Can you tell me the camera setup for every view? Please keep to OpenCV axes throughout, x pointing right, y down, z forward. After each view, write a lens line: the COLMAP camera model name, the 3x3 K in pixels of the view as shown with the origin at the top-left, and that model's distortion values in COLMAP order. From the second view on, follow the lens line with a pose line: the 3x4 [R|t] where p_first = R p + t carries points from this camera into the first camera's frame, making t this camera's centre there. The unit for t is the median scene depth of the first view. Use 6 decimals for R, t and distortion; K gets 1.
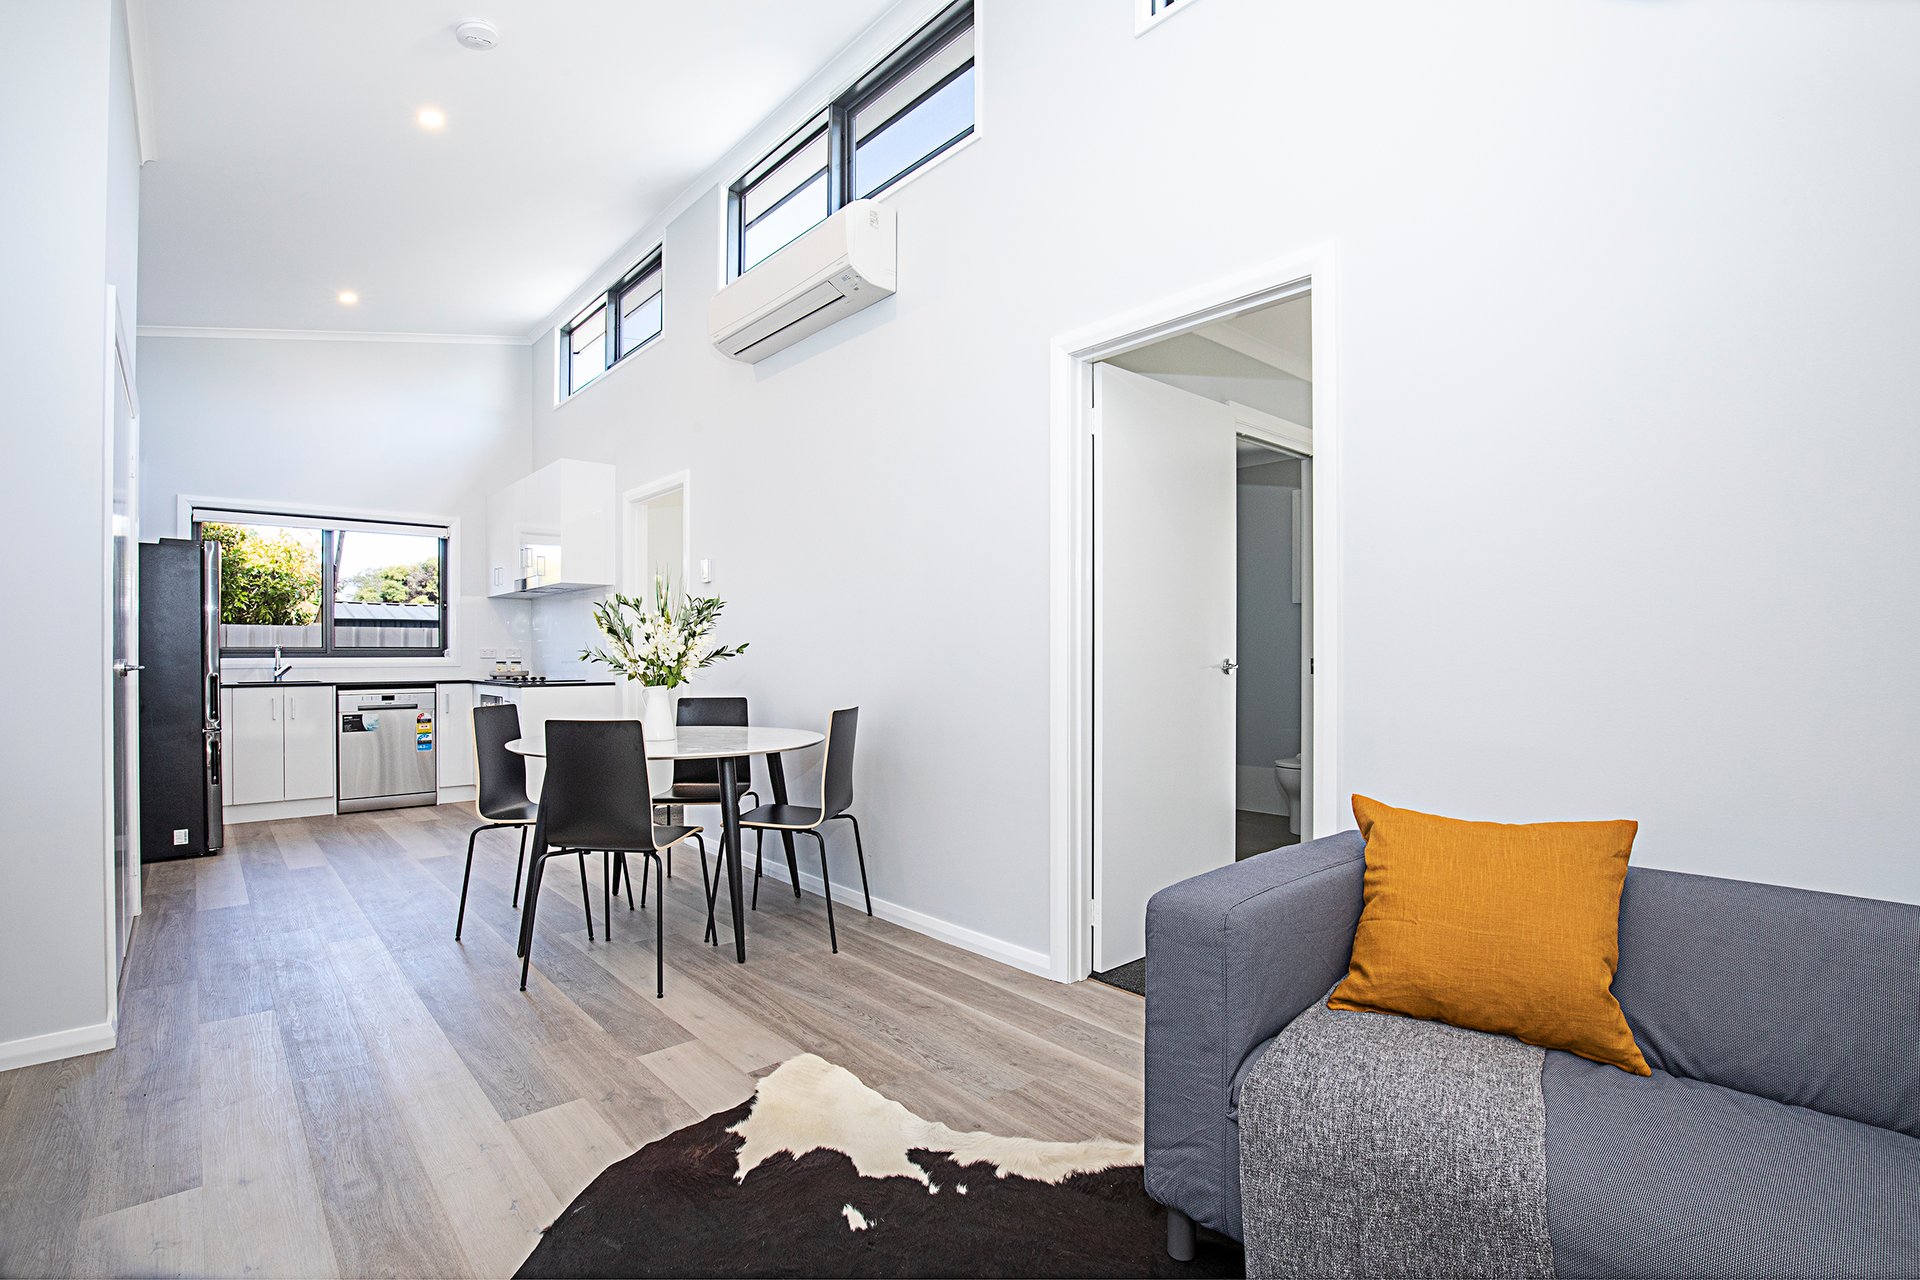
lens RADIAL K [[882.3, 0, 972.4], [0, 882.3, 659.8], [0, 0, 1]] dist [0.003579, 0.000354]
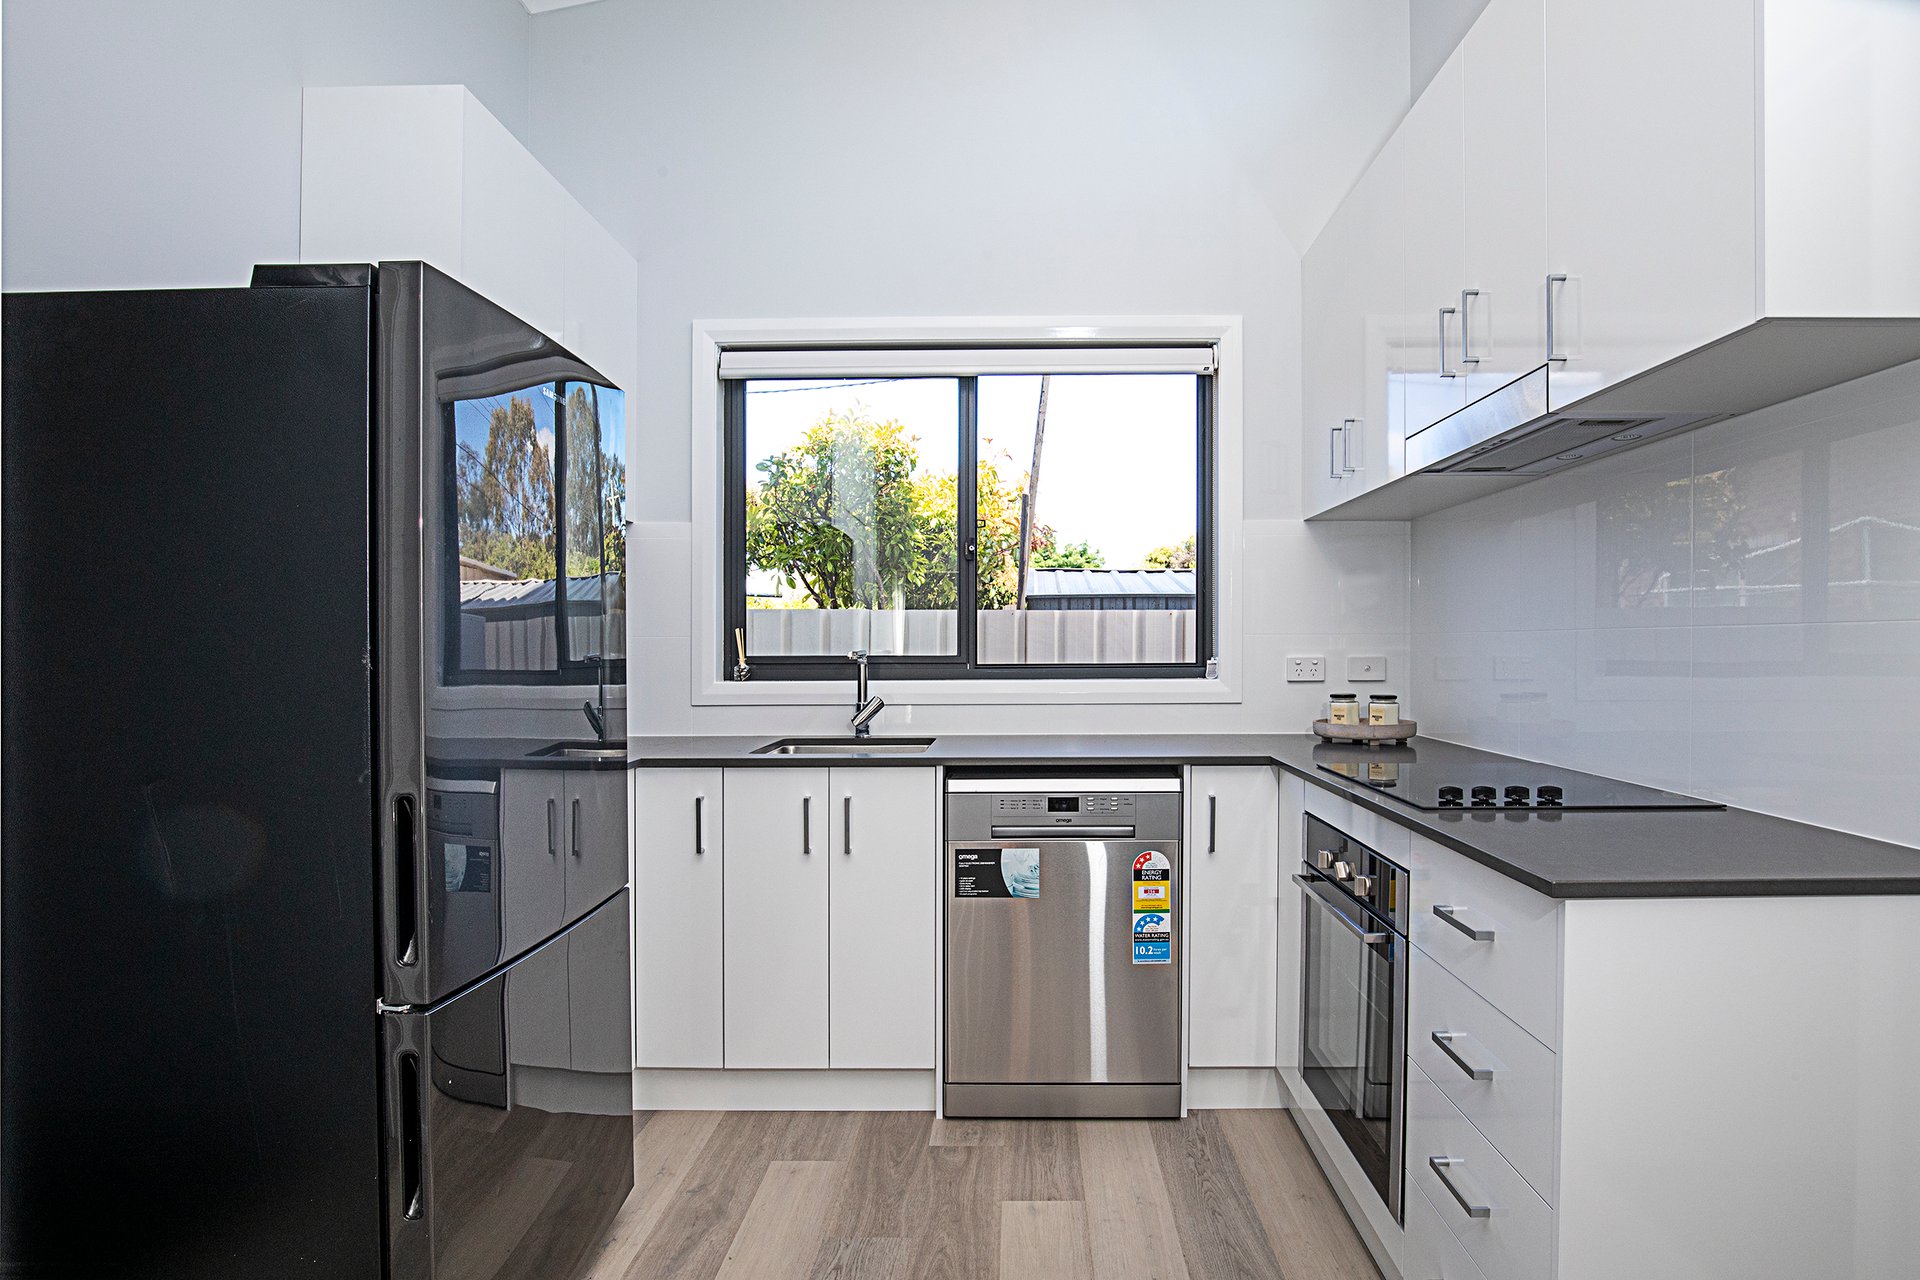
lens RADIAL K [[1020.1, 0, 967.7], [0, 1020.1, 652.6], [0, 0, 1]] dist [-0.004789, -0.000103]
pose [[0.719241, 0.008990, -0.694703, -0.388400], [-0.006167, 0.999959, 0.006555, -0.018656], [0.694734, -0.000430, 0.719267, 0.650608]]
